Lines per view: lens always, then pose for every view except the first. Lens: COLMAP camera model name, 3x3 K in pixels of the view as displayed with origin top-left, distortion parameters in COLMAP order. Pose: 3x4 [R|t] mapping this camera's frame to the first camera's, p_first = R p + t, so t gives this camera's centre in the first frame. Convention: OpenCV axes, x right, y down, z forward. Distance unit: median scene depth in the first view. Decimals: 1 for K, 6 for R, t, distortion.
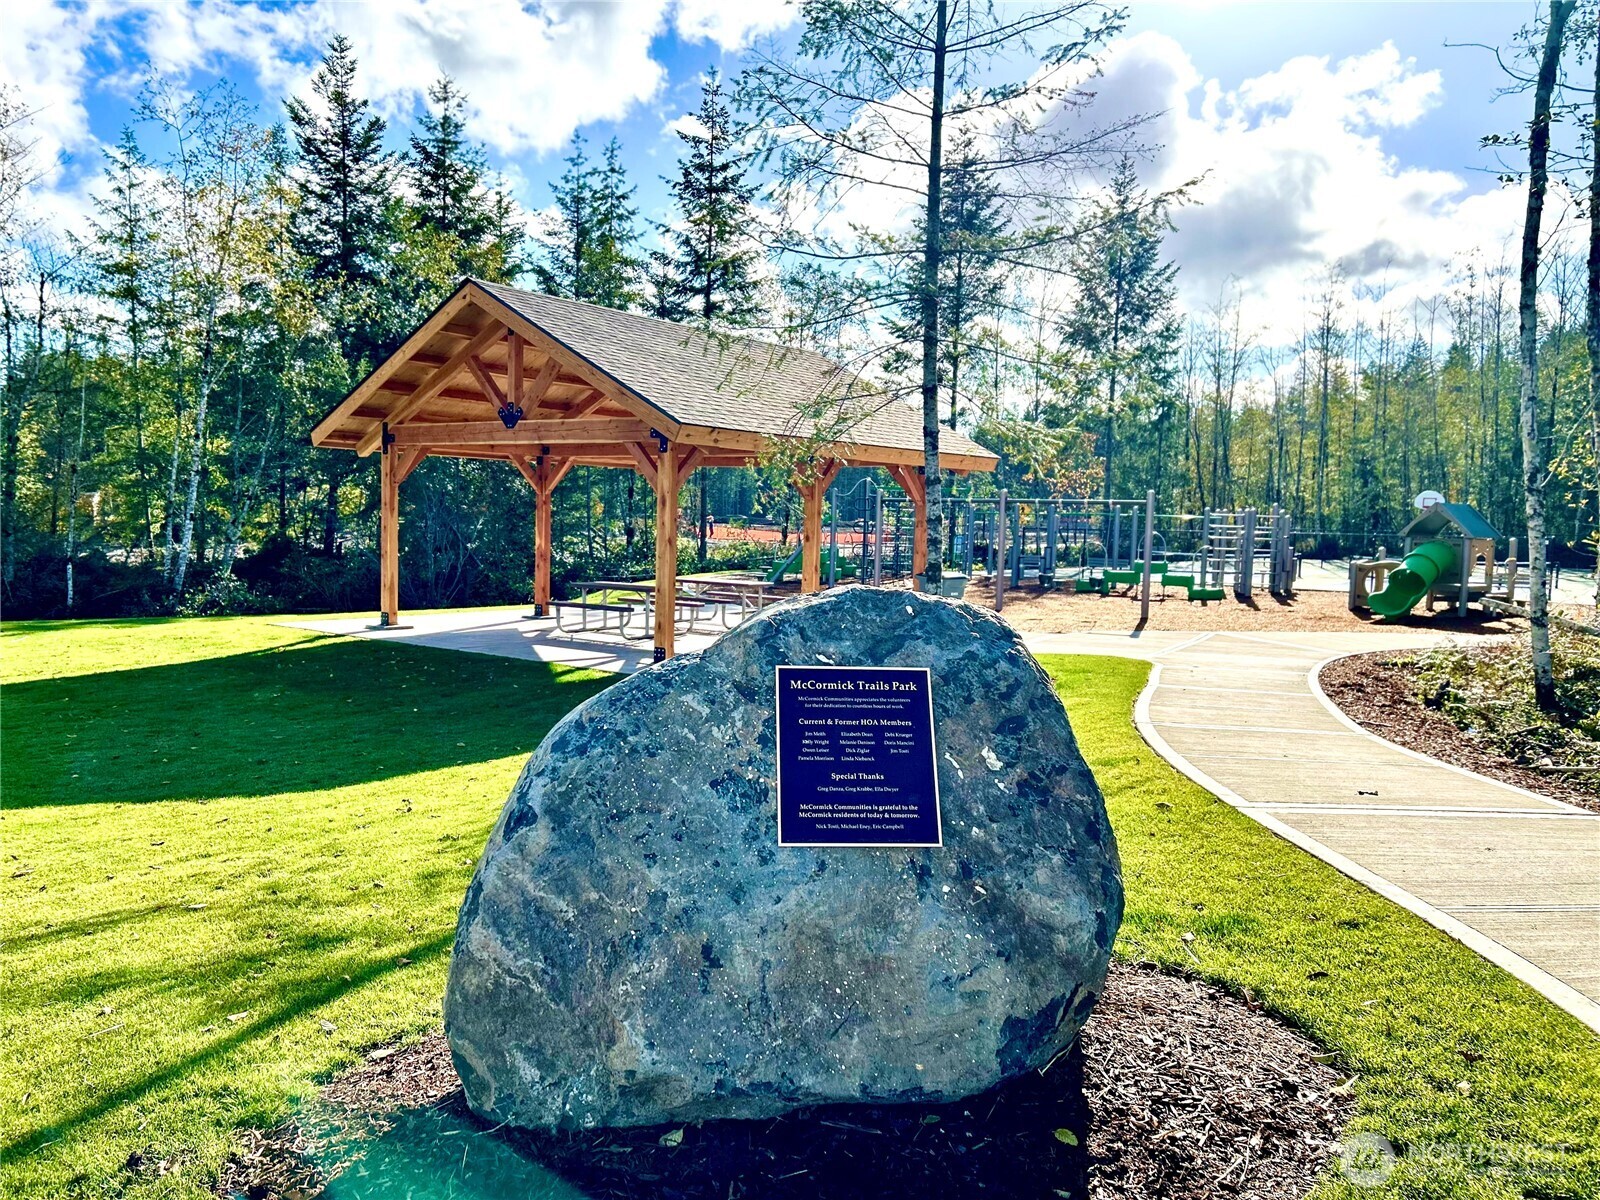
lens RADIAL K [[1199.7, 0, 796.2], [0, 1199.7, 607.1], [0, 0, 1]] dist [0.049605, 0.000767]
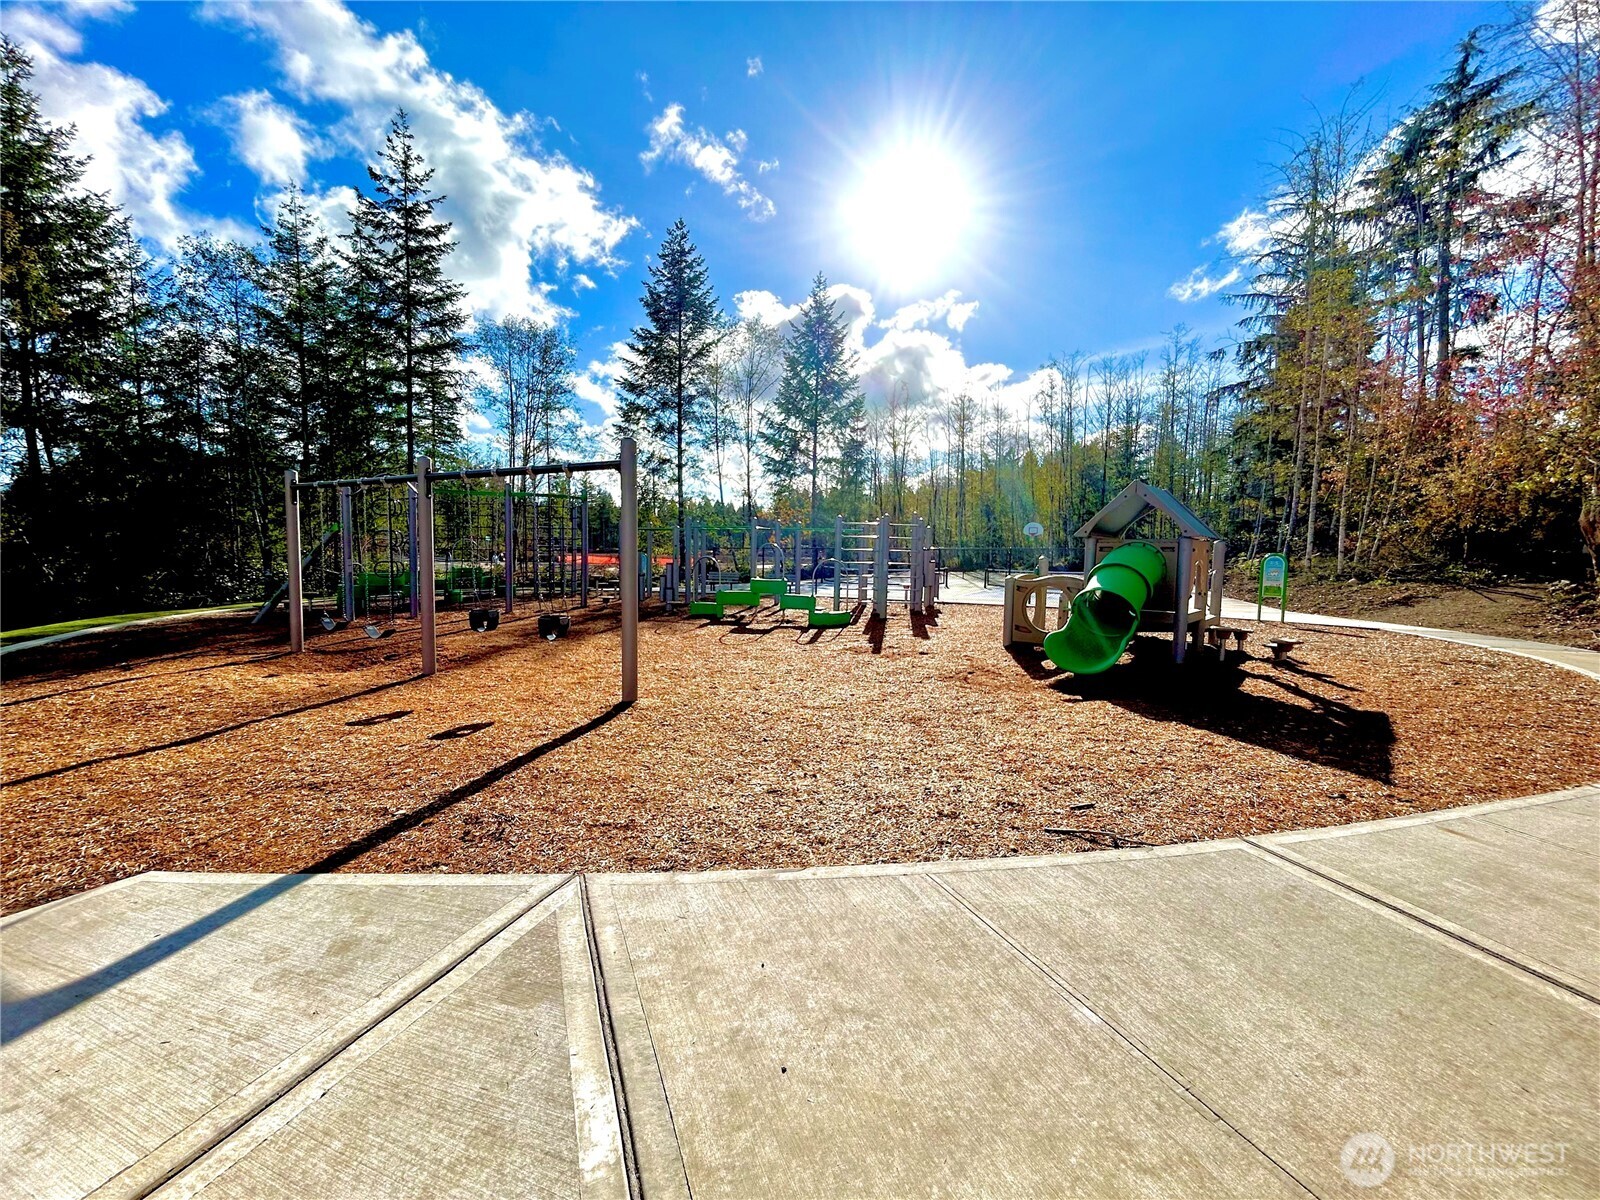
lens RADIAL K [[649.5, 0, 799.1], [0, 649.5, 597.9], [0, 0, 1]] dist [0.000797, 0.000708]
pose [[0.986613, -0.019234, 0.161943, 0.243411], [0.019502, 0.999810, -0.000067, -0.024316], [-0.161911, 0.003224, 0.986800, 0.565958]]
